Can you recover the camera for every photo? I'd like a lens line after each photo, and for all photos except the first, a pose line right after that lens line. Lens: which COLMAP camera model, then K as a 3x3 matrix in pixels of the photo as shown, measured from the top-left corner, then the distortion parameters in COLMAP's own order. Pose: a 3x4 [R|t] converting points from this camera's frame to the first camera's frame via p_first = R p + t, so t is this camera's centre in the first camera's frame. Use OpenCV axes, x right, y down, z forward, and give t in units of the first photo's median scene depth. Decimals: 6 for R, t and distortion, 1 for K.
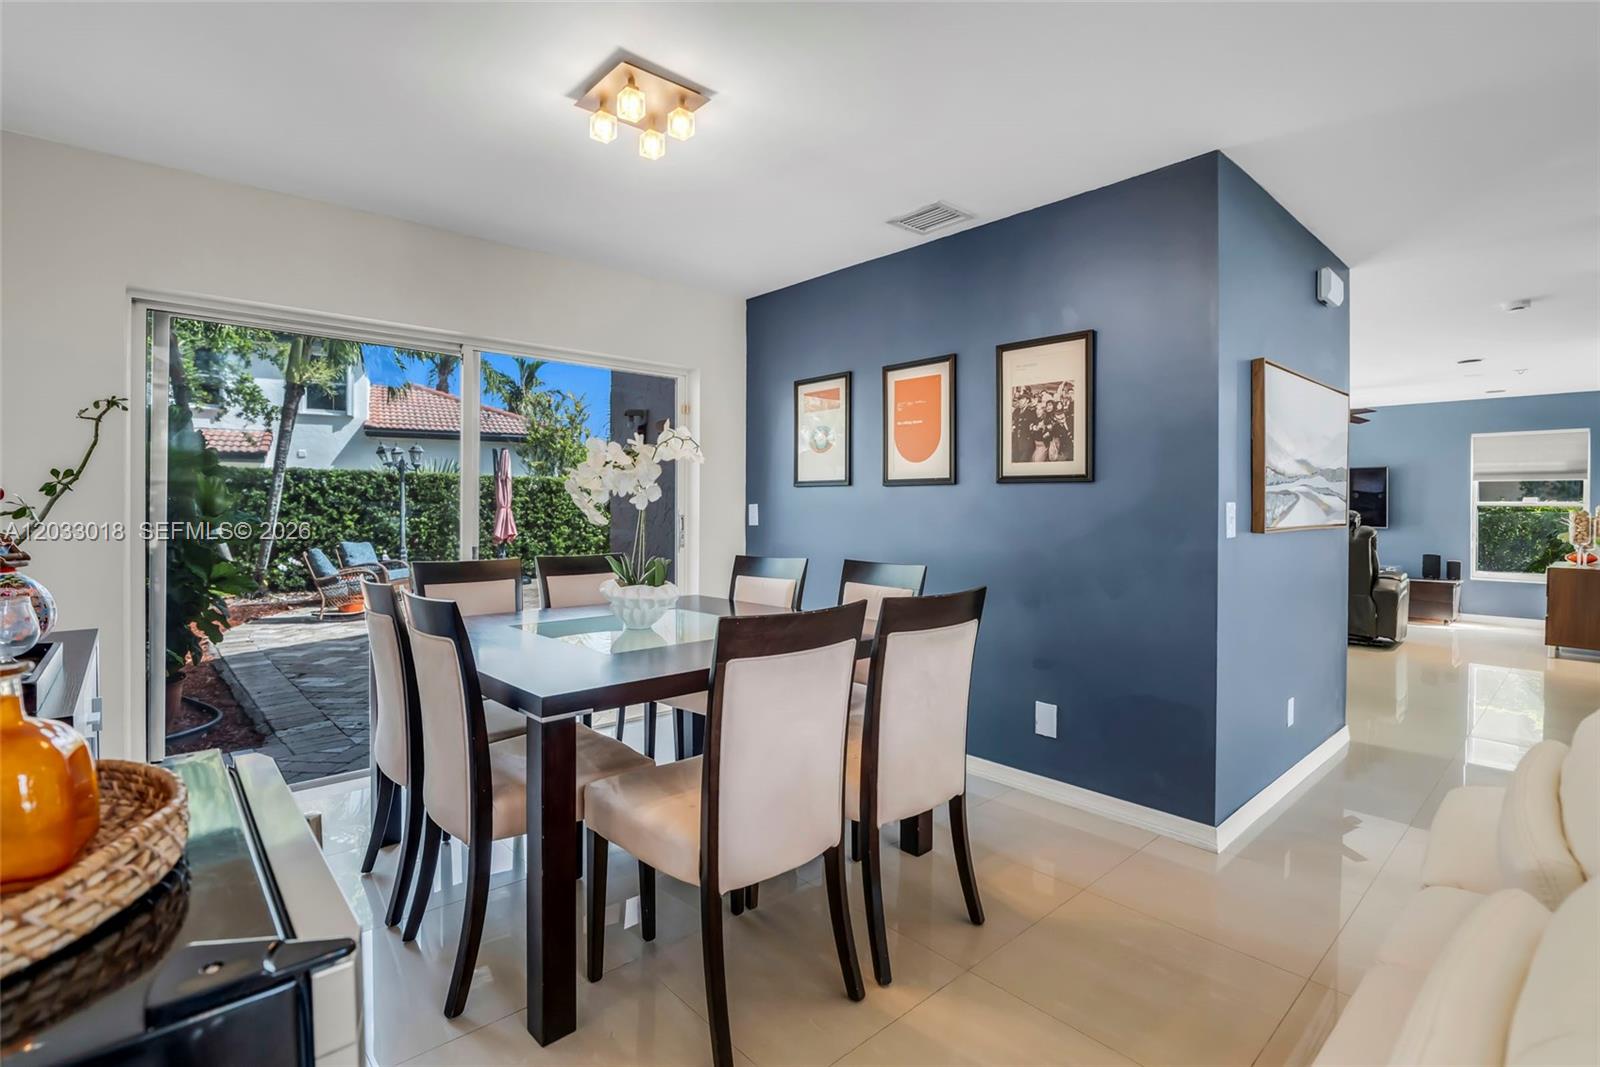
lens RADIAL K [[746.0, 0, 798.2], [0, 746.0, 524.9], [0, 0, 1]] dist [-0.016914, -0.000476]
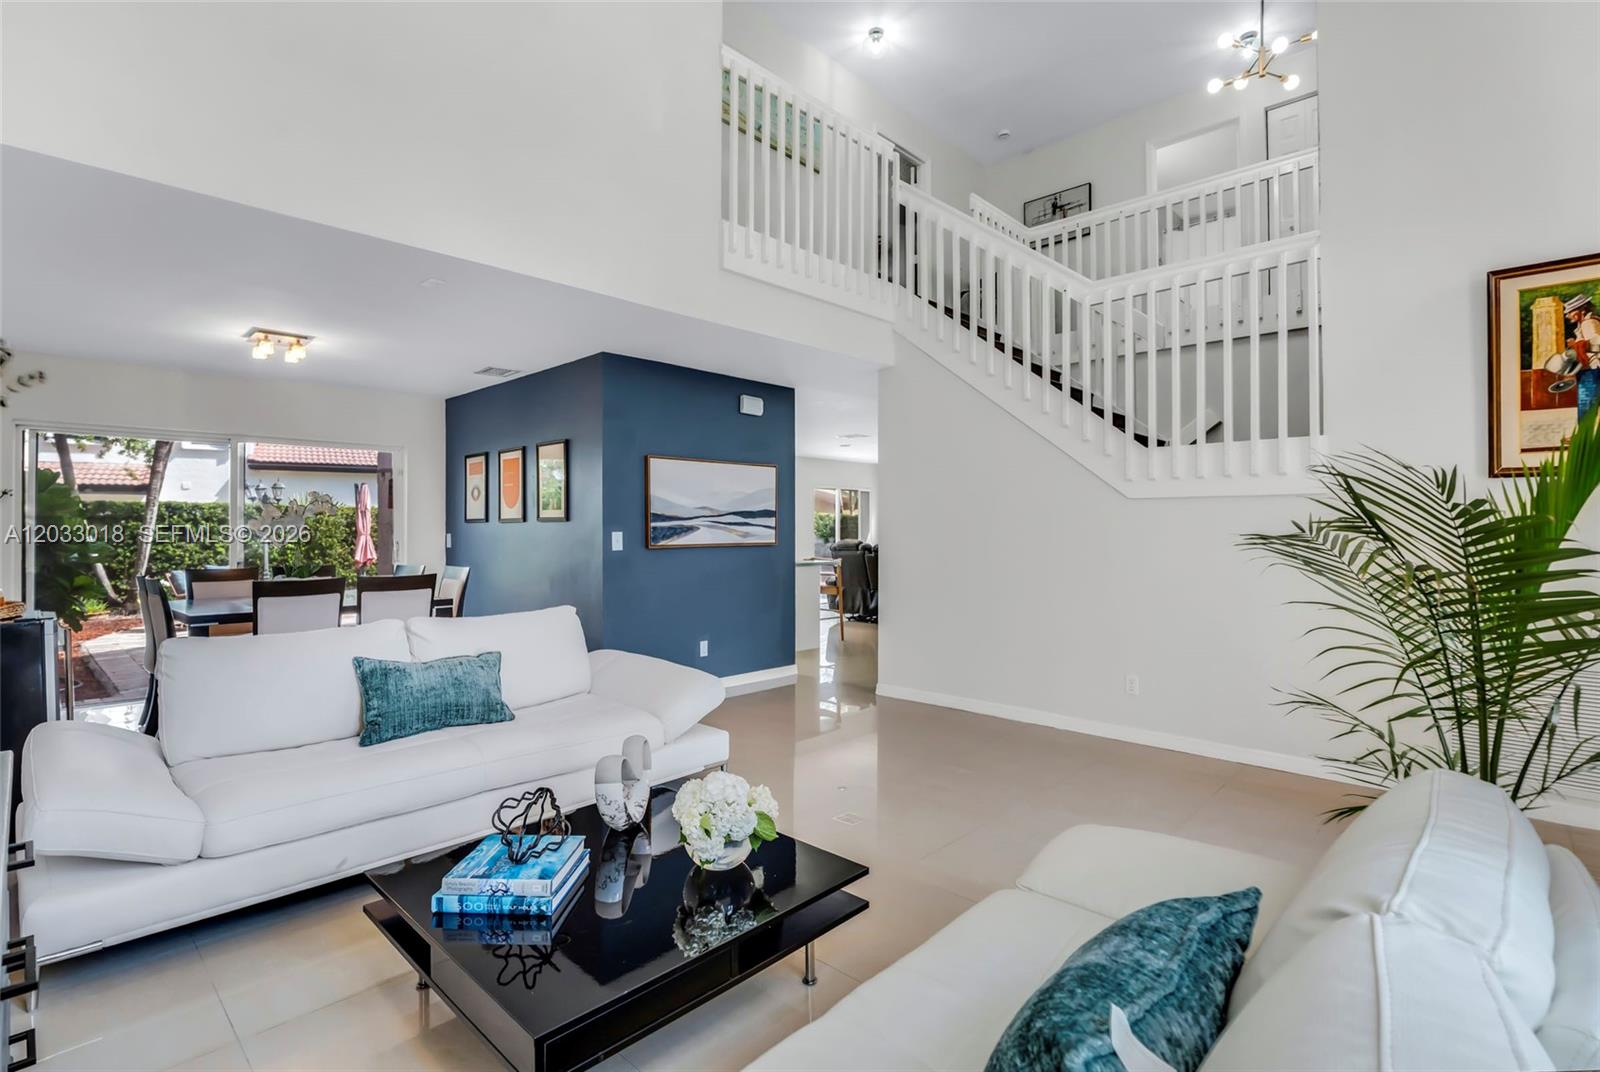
lens RADIAL K [[759.9, 0, 800.0], [0, 759.9, 536.0], [0, 0, 1]] dist [-0.013843, -0.000381]
pose [[0.997394, -0.007548, 0.071752, 0.214276], [0.008728, 0.999831, -0.016151, 0.003365], [-0.071618, 0.016735, 0.997292, -0.234917]]
